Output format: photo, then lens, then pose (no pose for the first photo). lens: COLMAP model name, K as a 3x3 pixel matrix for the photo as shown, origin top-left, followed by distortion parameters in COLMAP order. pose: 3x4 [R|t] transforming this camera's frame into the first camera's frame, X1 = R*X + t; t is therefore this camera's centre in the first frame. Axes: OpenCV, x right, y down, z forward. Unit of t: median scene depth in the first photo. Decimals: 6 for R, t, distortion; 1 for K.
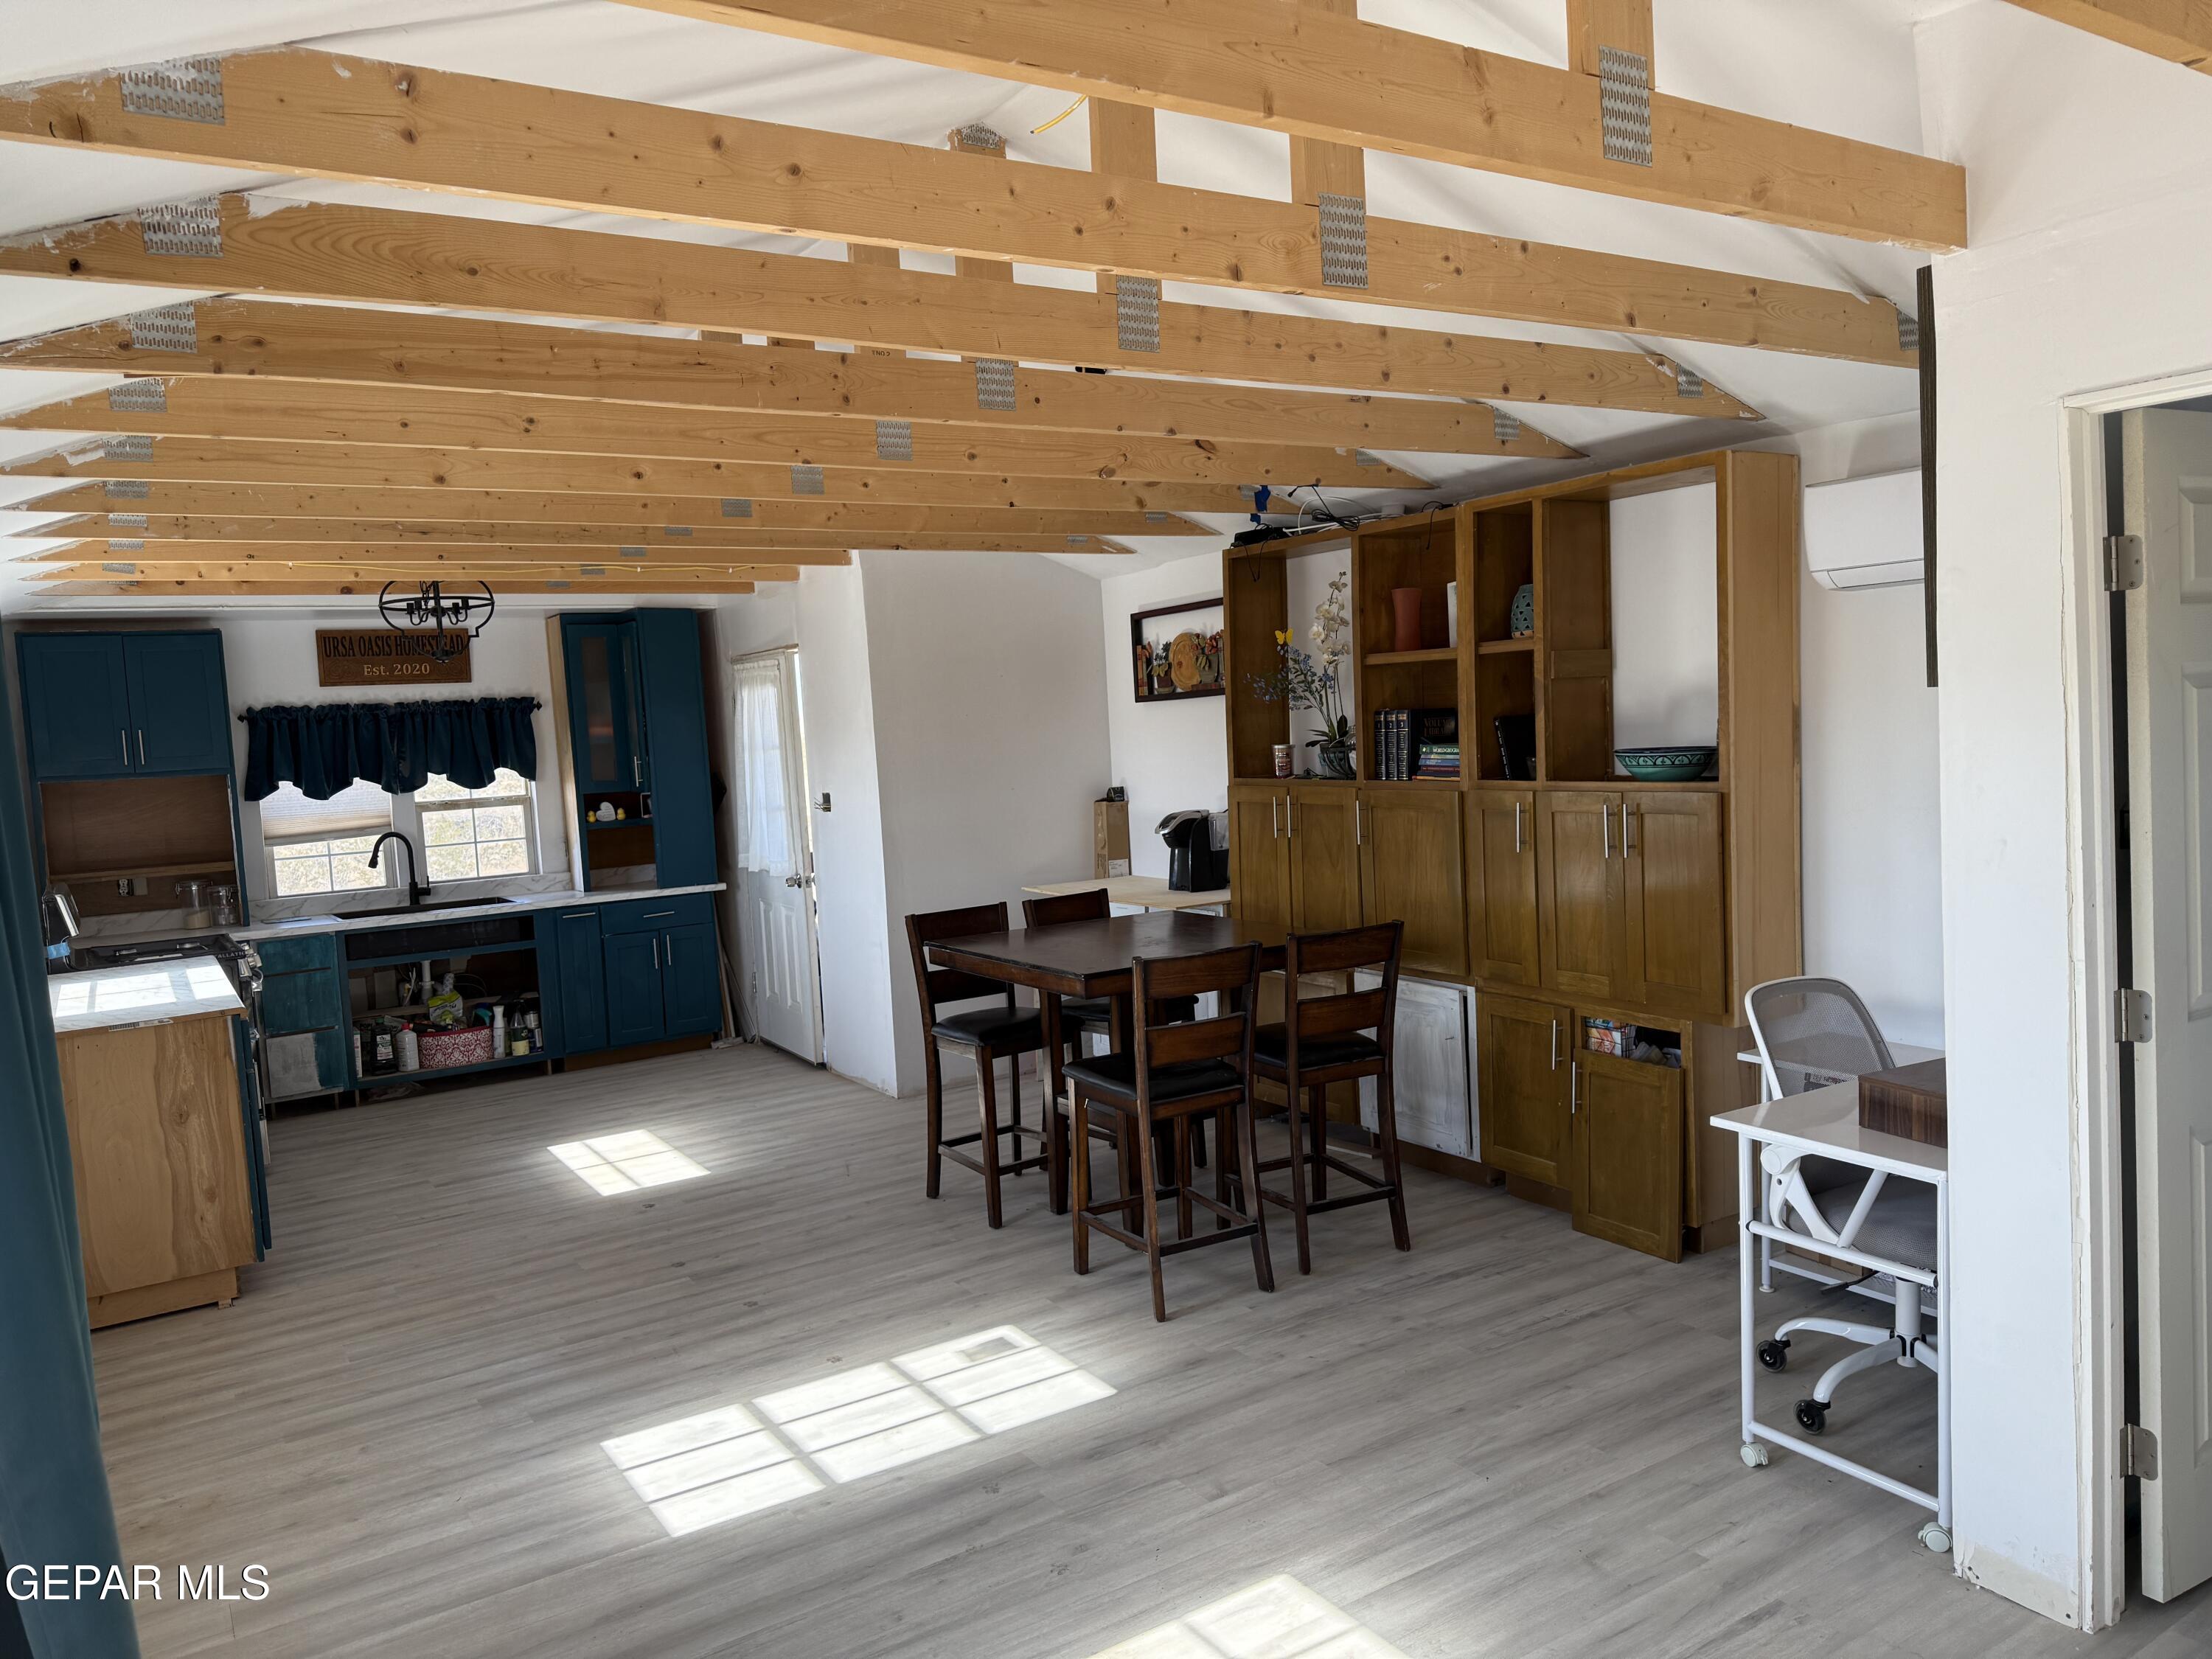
lens RADIAL K [[1559.0, 0, 1097.8], [0, 1559.0, 828.2], [0, 0, 1]] dist [0.040318, -0.053458]
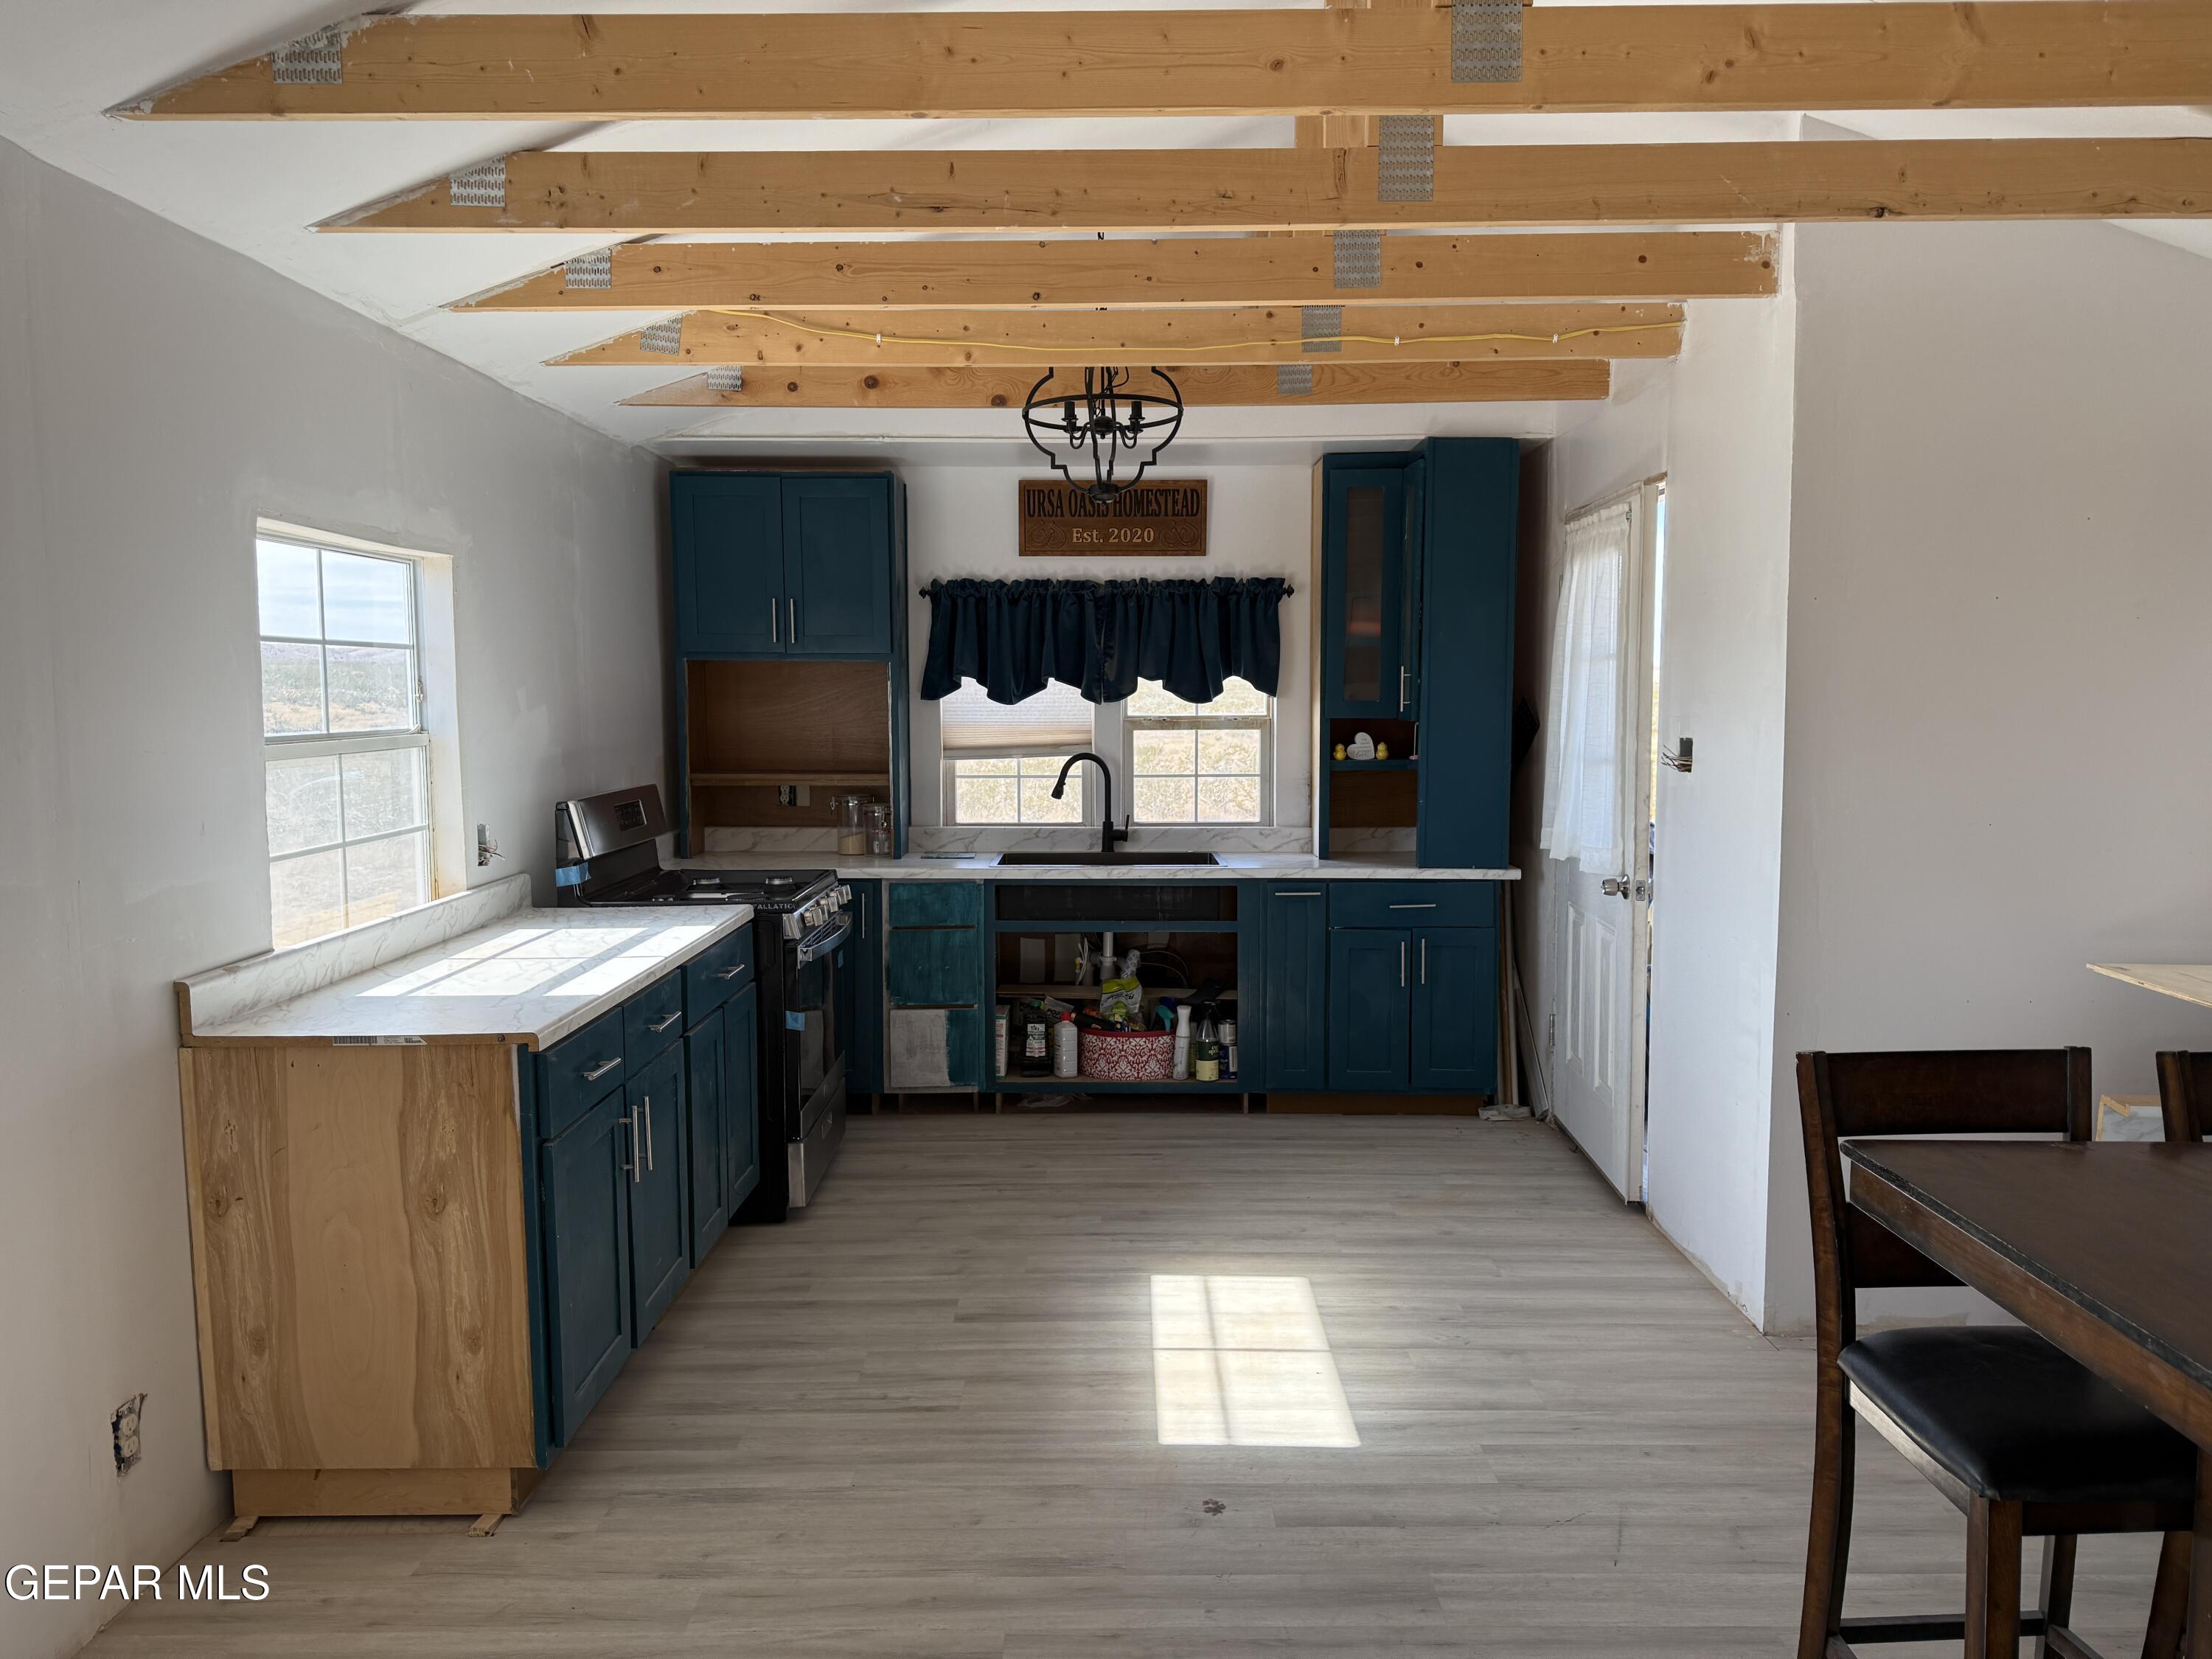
lens RADIAL K [[1541.4, 0, 1106.6], [0, 1541.4, 821.6], [0, 0, 1]] dist [0.167473, -0.329392]
pose [[0.839050, 0.098447, -0.535073, -0.067516], [-0.080963, 0.995135, 0.056134, -0.011202], [0.537996, -0.003778, 0.842939, 0.605250]]
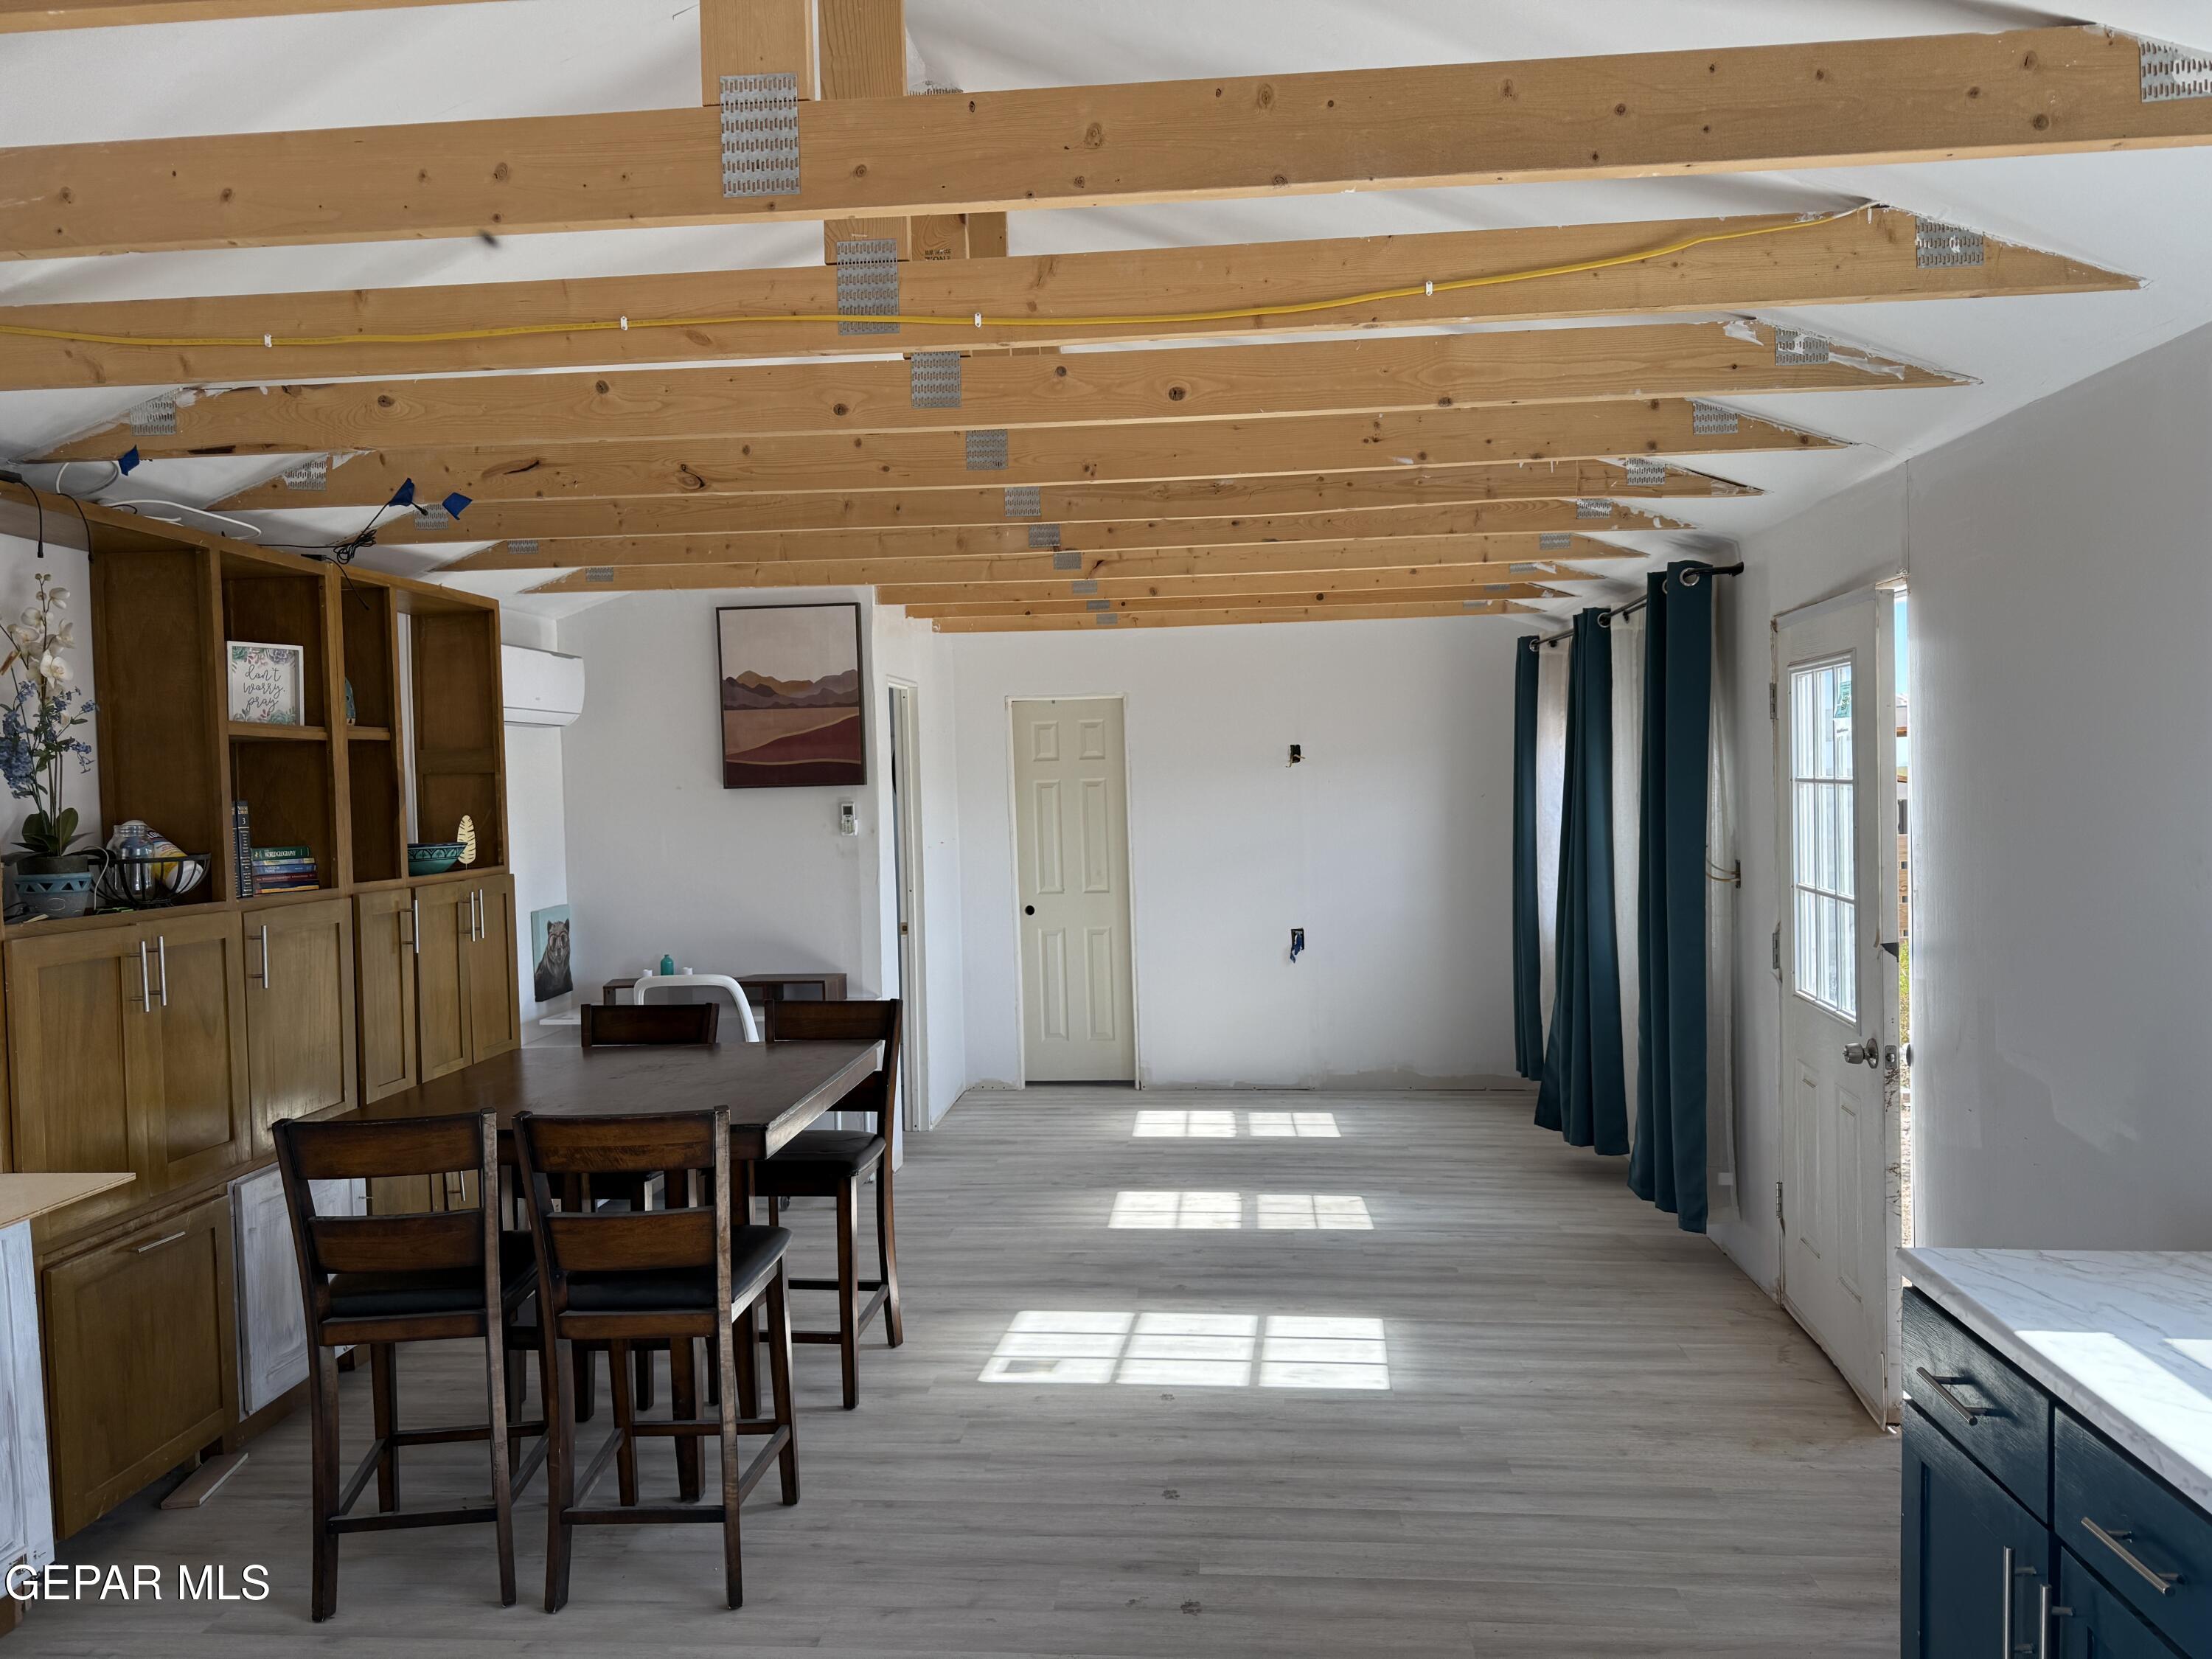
lens RADIAL K [[1538.2, 0, 1110.7], [0, 1538.2, 818.9], [0, 0, 1]] dist [0.090560, -0.142334]
pose [[-0.792958, 0.056167, 0.606682, -0.624303], [0.109679, 0.992634, 0.051455, -0.066249], [-0.599323, 0.107342, -0.793278, 1.452218]]
